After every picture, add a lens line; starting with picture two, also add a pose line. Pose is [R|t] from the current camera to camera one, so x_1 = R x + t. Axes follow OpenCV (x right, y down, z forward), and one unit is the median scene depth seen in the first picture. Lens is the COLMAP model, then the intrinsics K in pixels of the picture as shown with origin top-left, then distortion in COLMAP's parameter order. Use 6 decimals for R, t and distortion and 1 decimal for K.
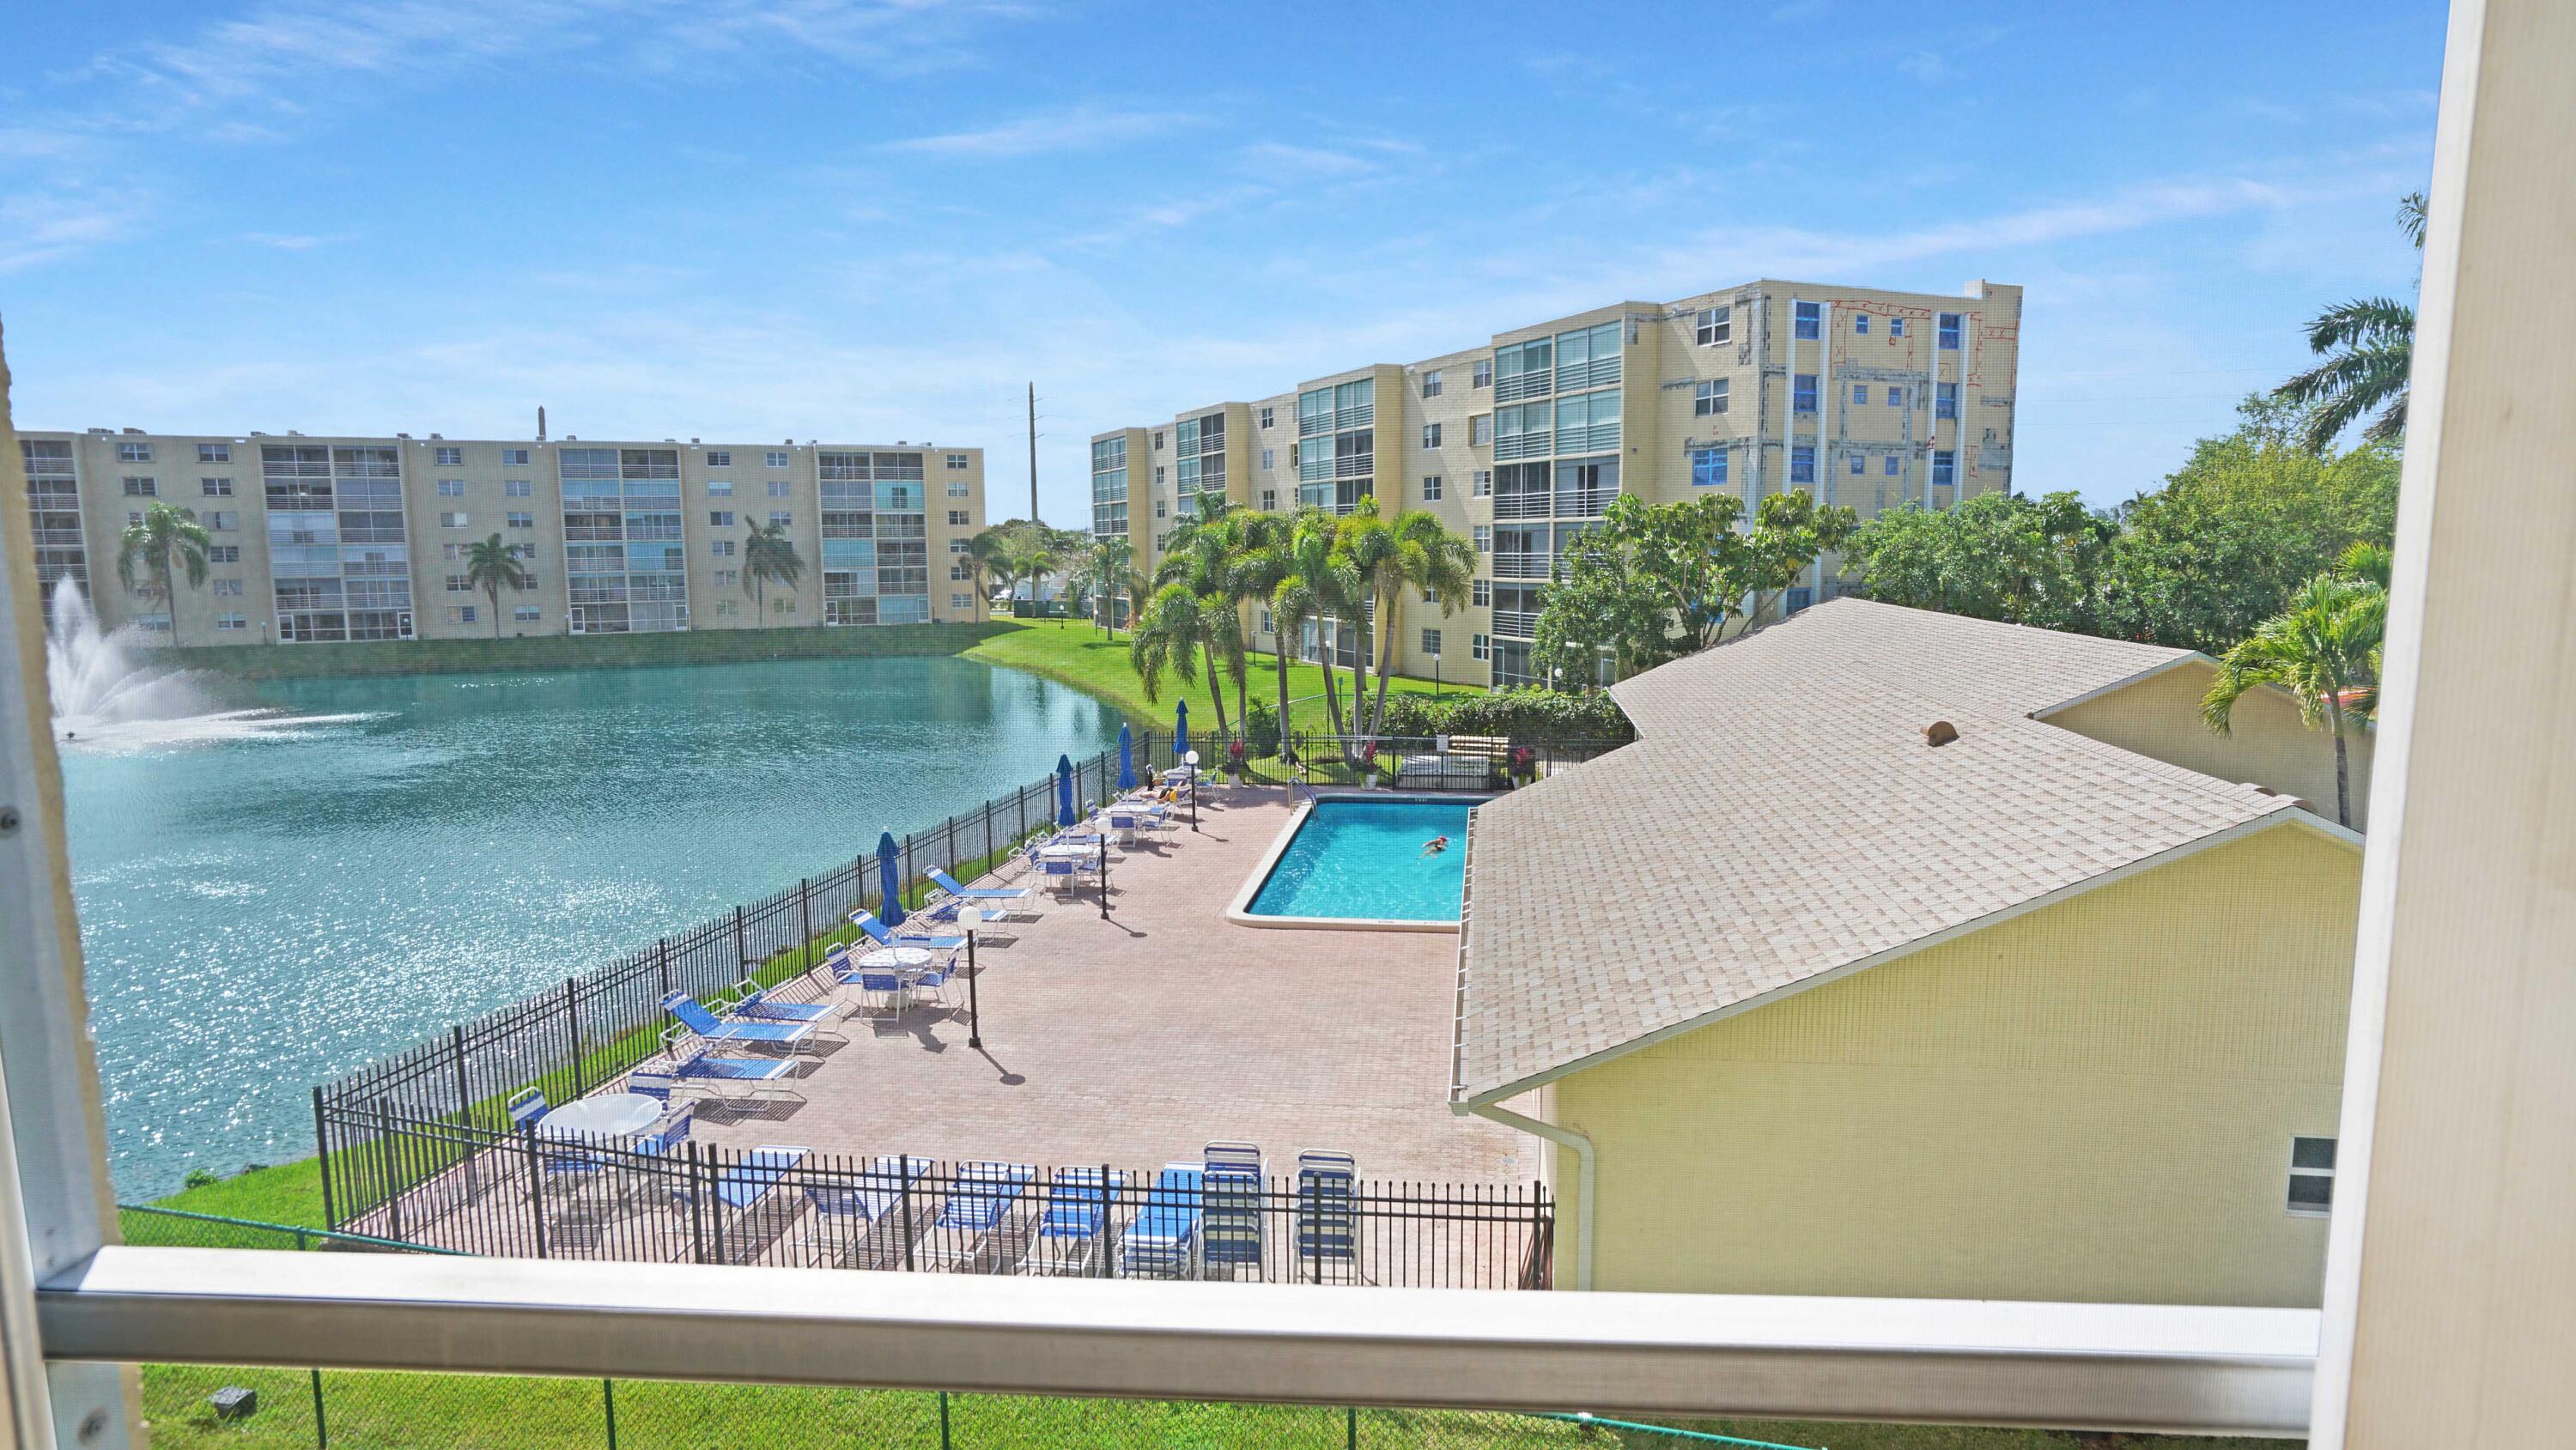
lens RADIAL K [[1433.4, 0, 1282.7], [0, 1433.4, 731.0], [0, 0, 1]] dist [-0.048011, 0.043724]
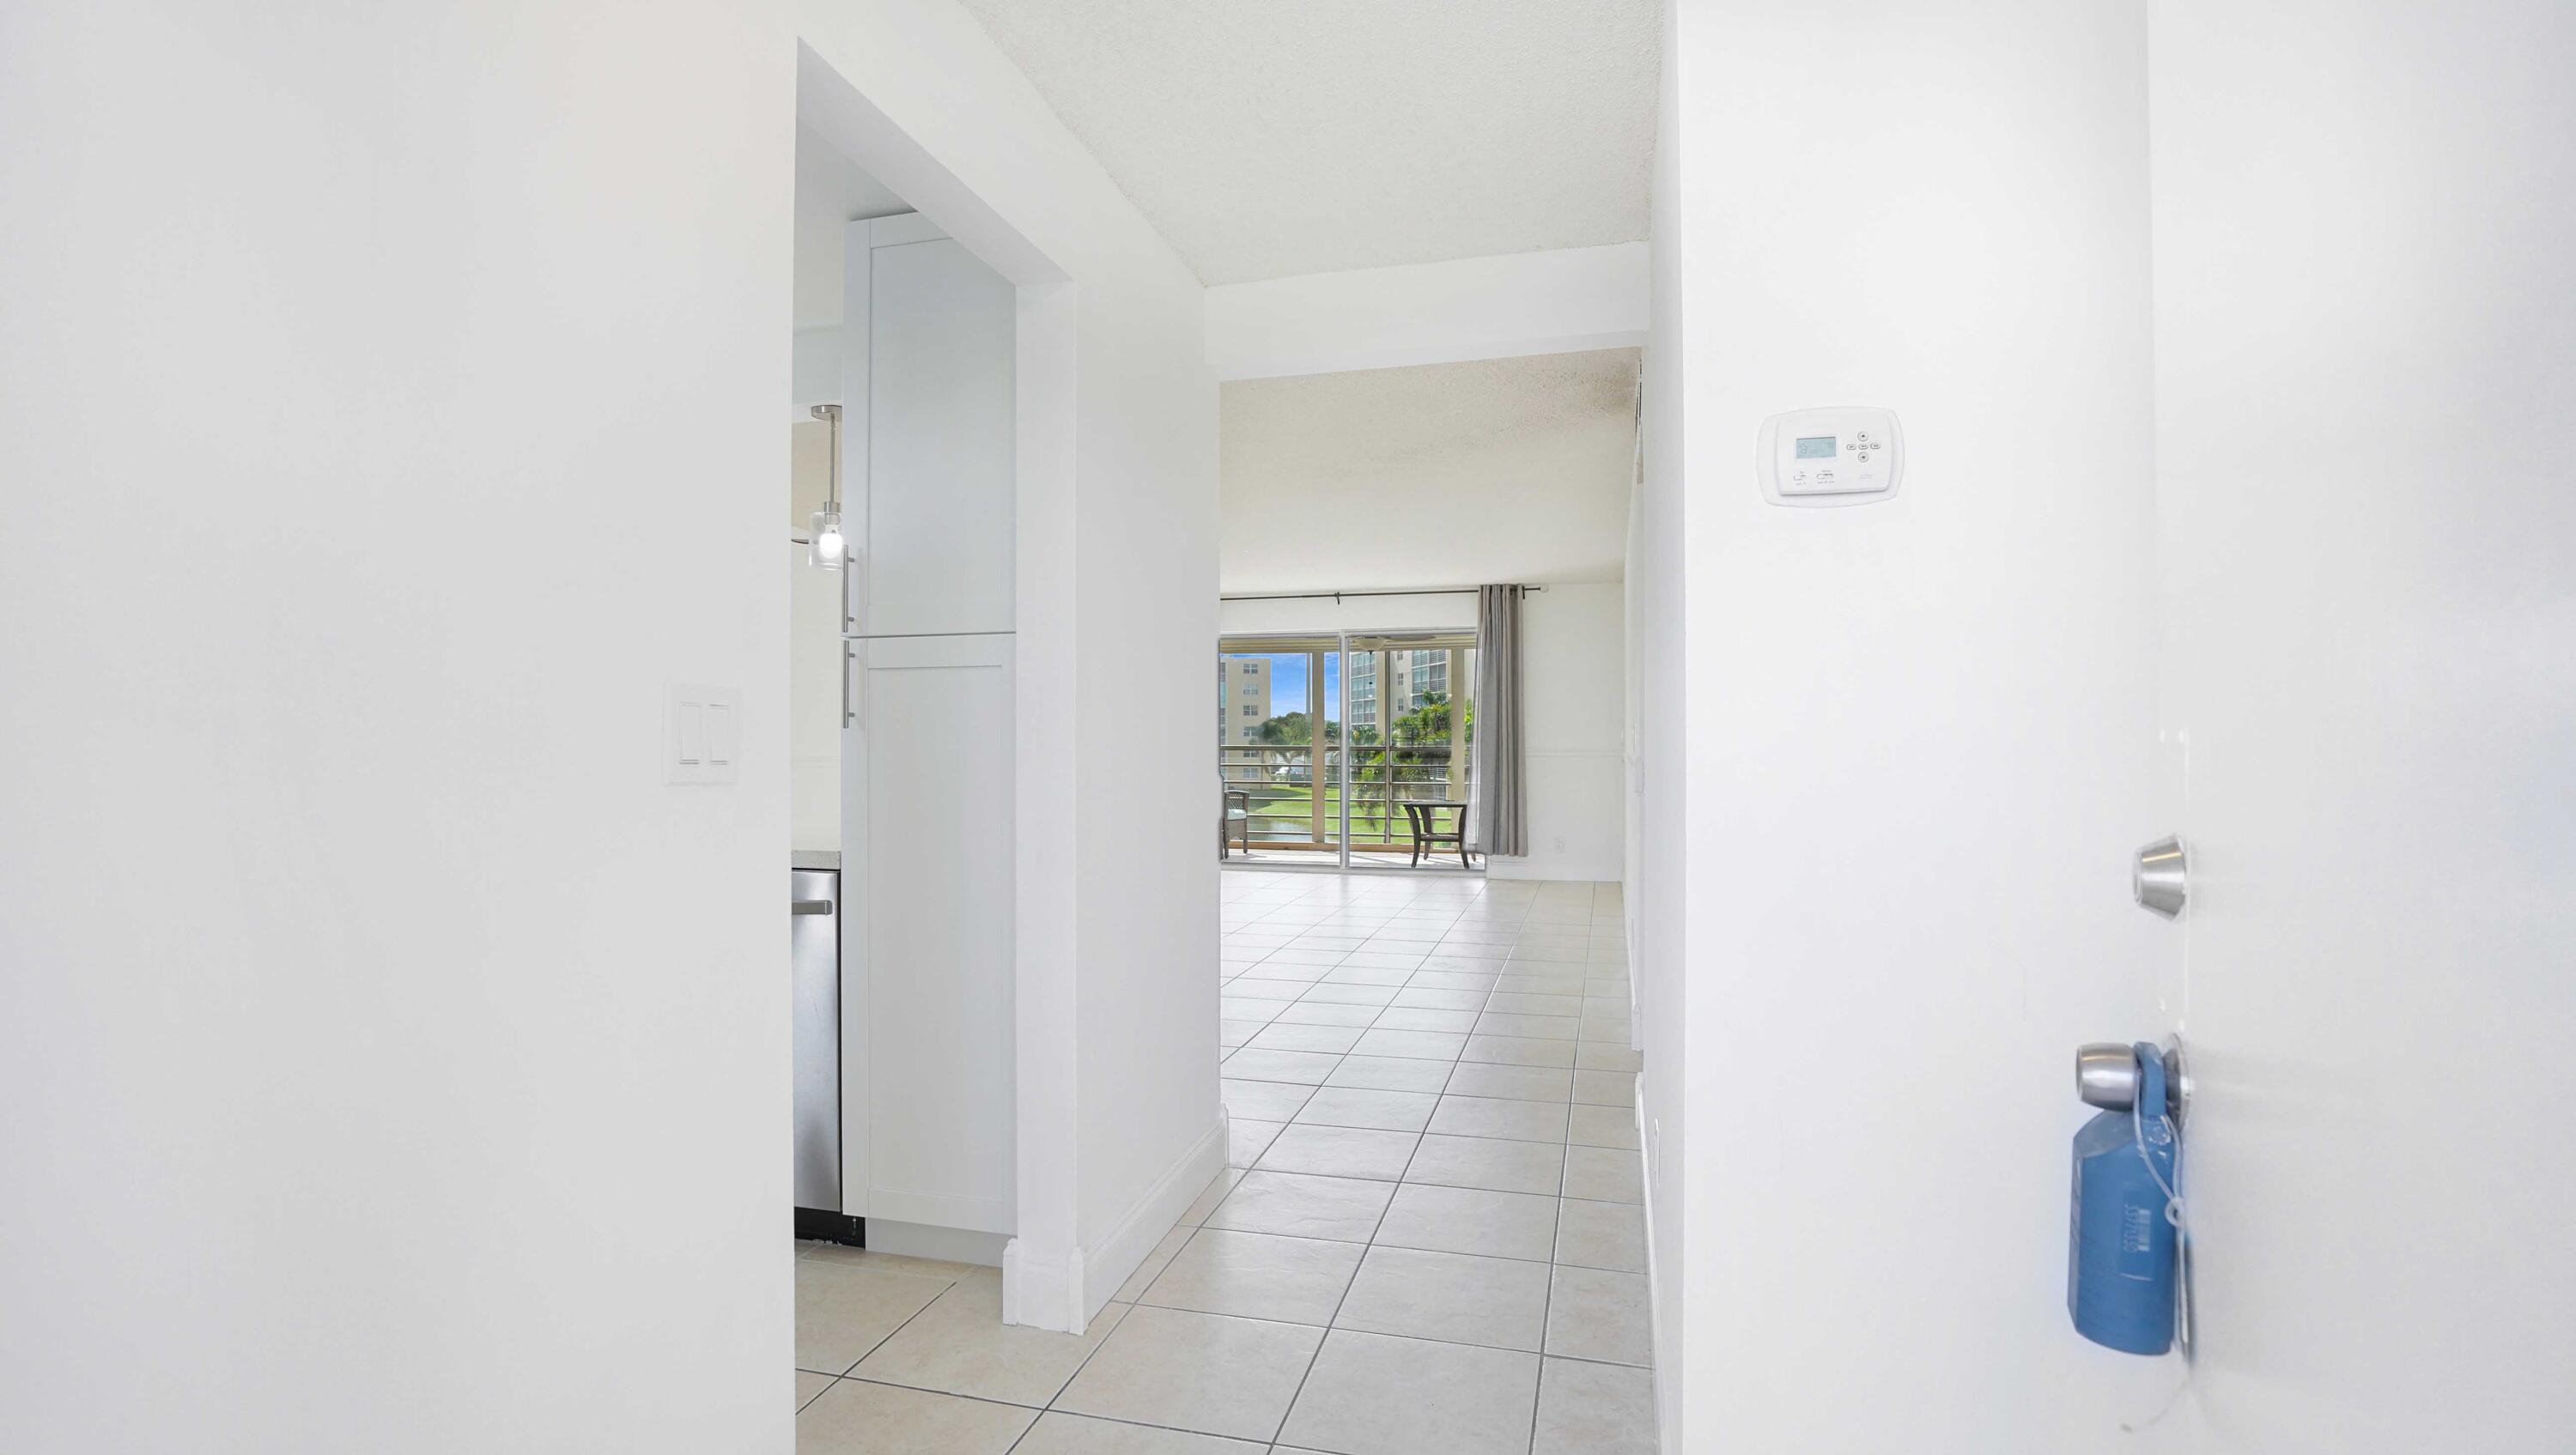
lens RADIAL K [[1205.3, 0, 1275.4], [0, 1205.3, 739.9], [0, 0, 1]] dist [-0.069358, 0.038262]
pose [[0.979943, 0.009071, -0.199073, 0.042754], [-0.033852, 0.992022, -0.121433, 0.029025], [0.196383, 0.125736, 0.972432, -0.181890]]
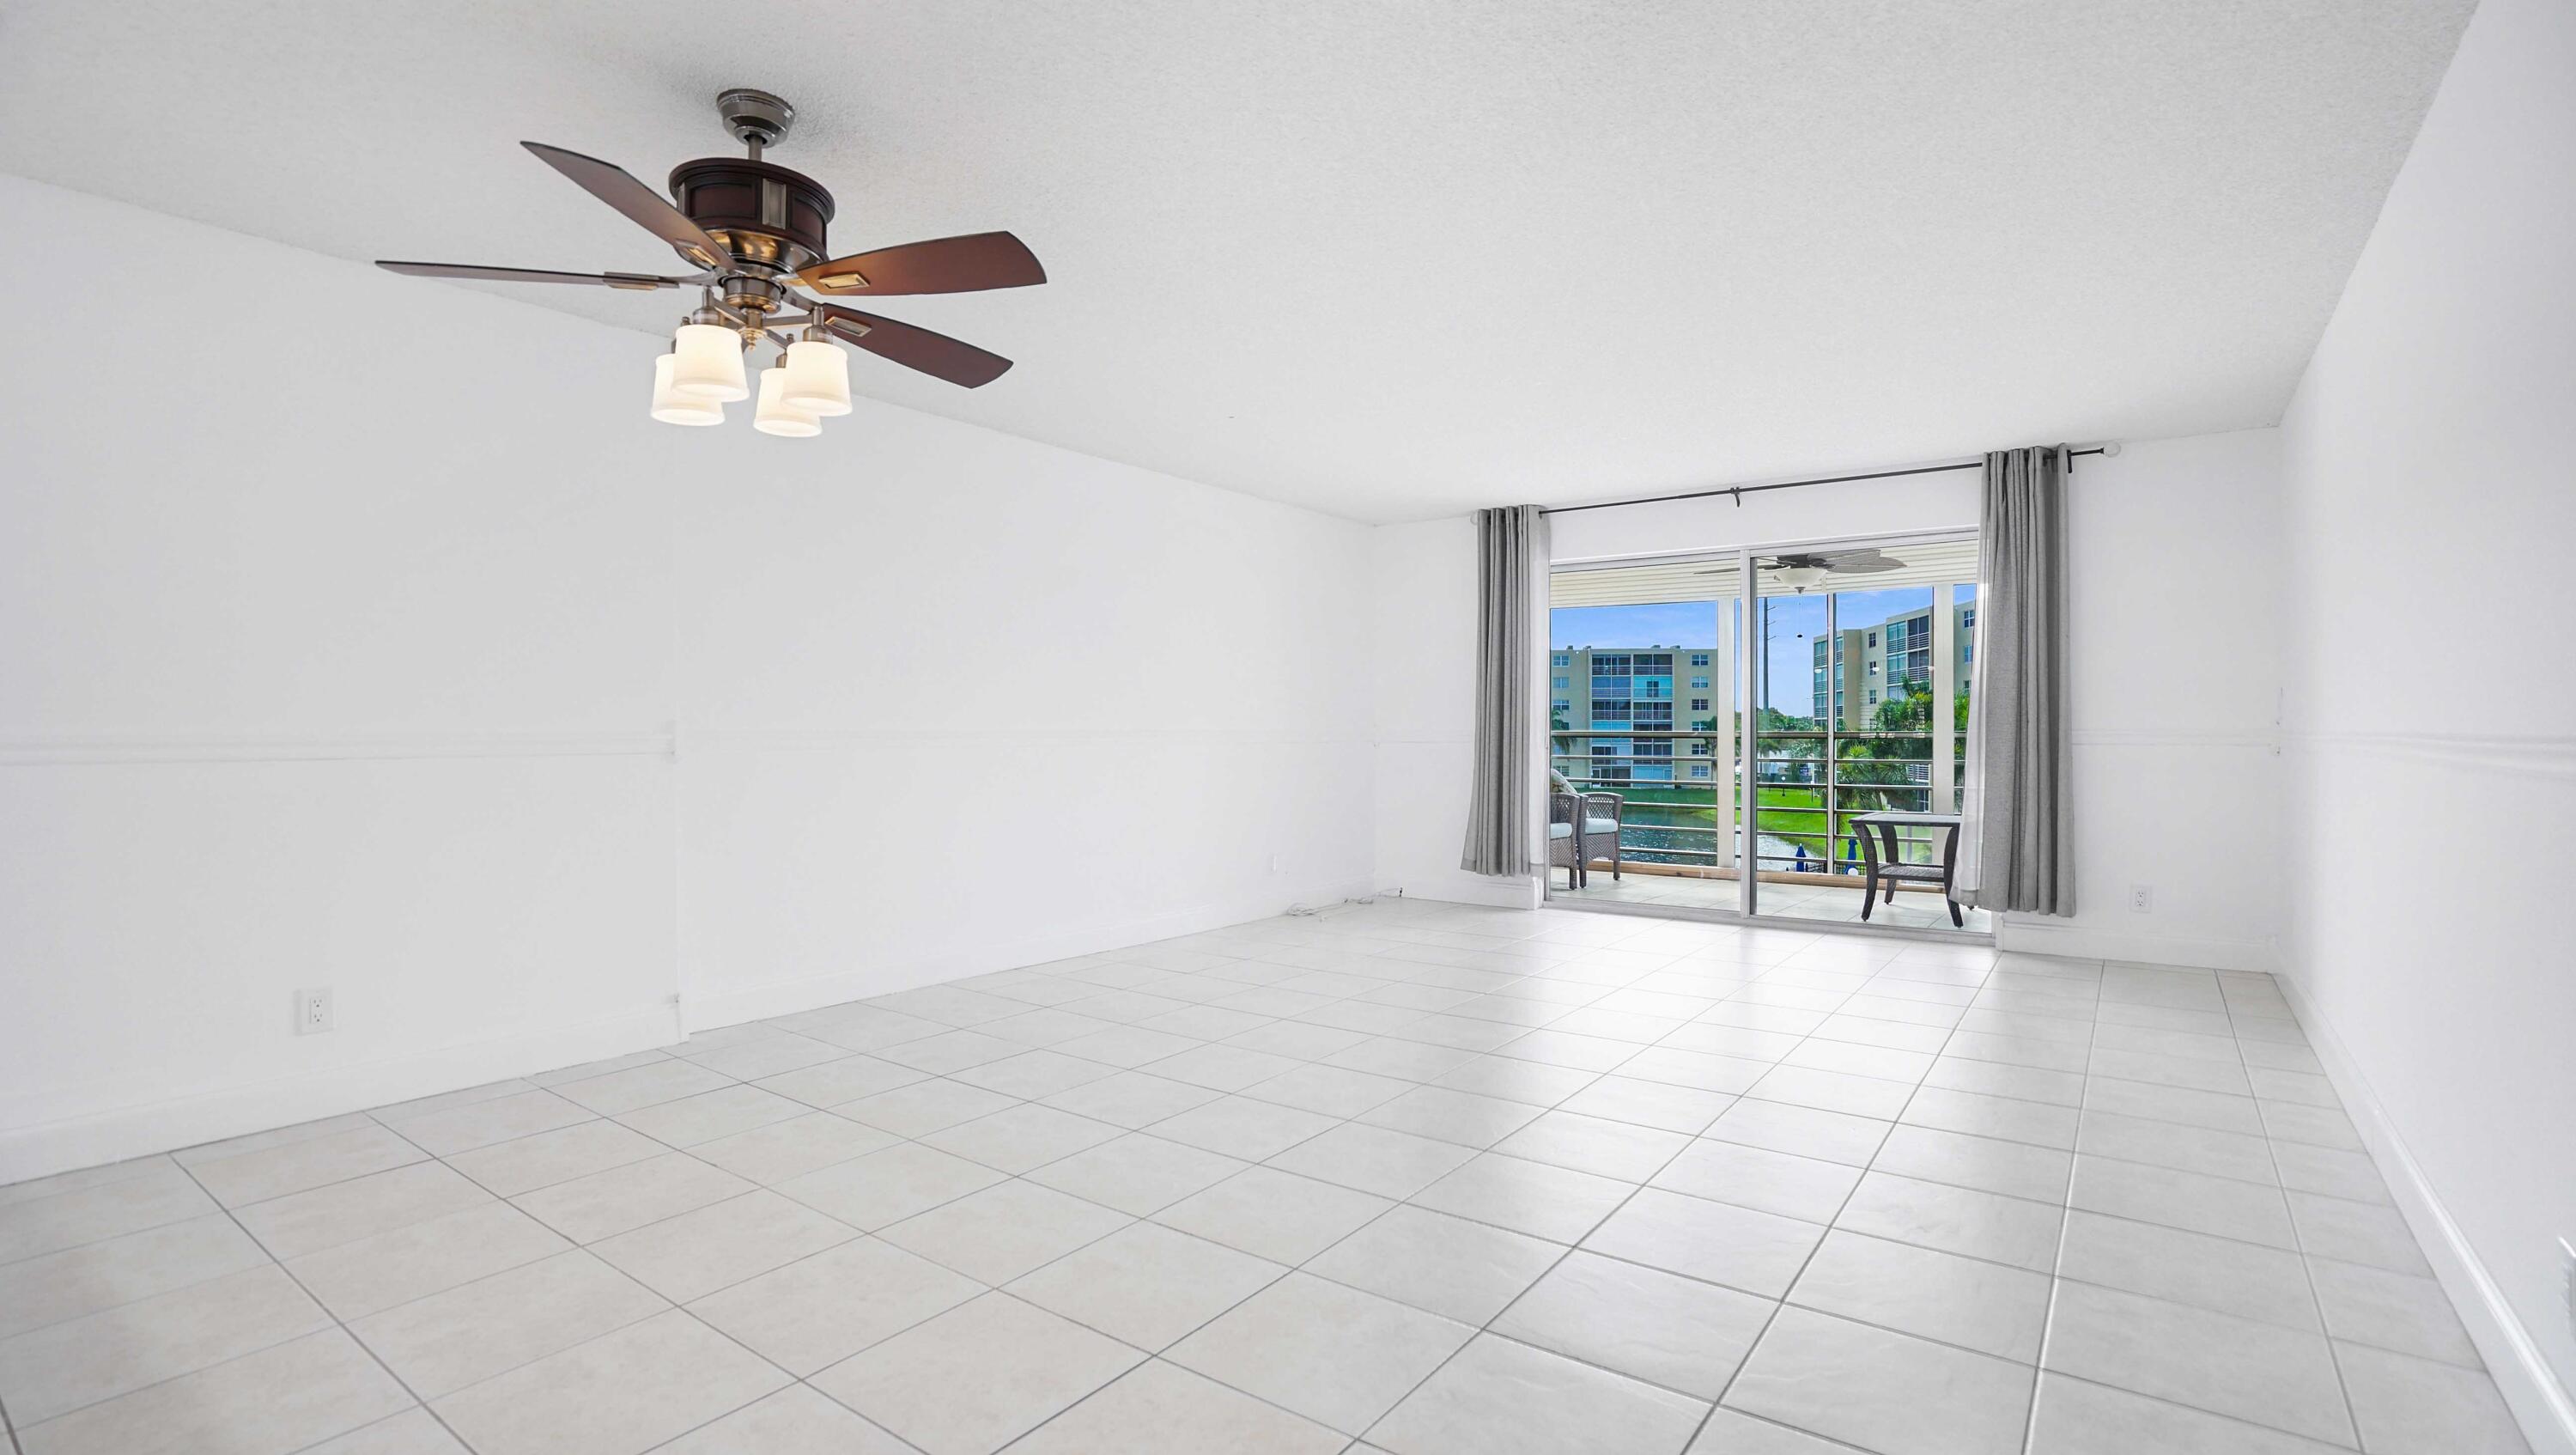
lens RADIAL K [[1193.9, 0, 1298.5], [0, 1193.9, 742.1], [0, 0, 1]] dist [-0.037358, 0.000253]
pose [[0.852429, 0.013706, -0.522664, 0.040162], [-0.075565, 0.992390, -0.097219, 0.024158], [0.517354, 0.122368, 0.846978, -0.130277]]
